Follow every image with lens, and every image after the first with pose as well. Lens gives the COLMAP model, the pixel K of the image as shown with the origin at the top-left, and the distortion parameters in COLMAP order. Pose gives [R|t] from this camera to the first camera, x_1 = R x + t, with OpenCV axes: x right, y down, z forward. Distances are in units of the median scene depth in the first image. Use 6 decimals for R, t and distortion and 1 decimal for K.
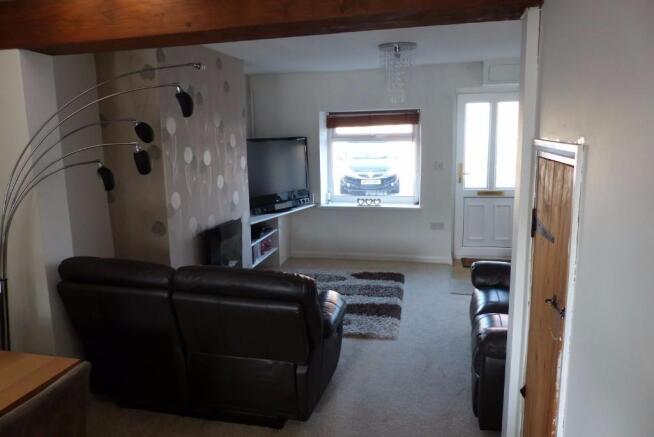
lens RADIAL K [[507.6, 0, 326.0], [0, 507.6, 217.6], [0, 0, 1]] dist [0.010155, 0.006817]
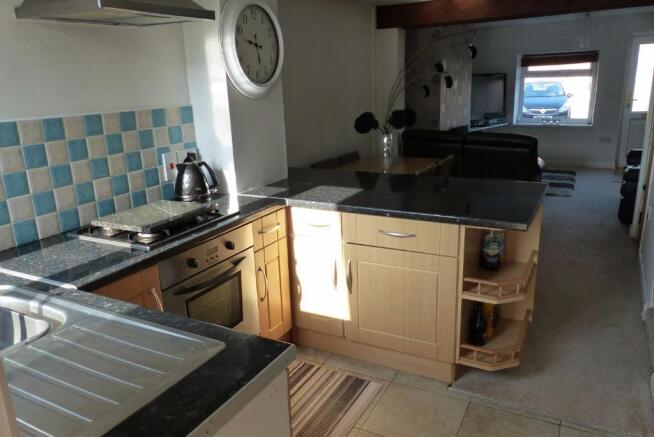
lens RADIAL K [[507.6, 0, 326.8], [0, 507.6, 217.8], [0, 0, 1]] dist [0.010155, 0.006817]
pose [[0.959614, 0.064383, -0.273853, -0.105089], [-0.036210, 0.993630, 0.106718, 0.104135], [0.278979, -0.092492, 0.955833, -0.509272]]
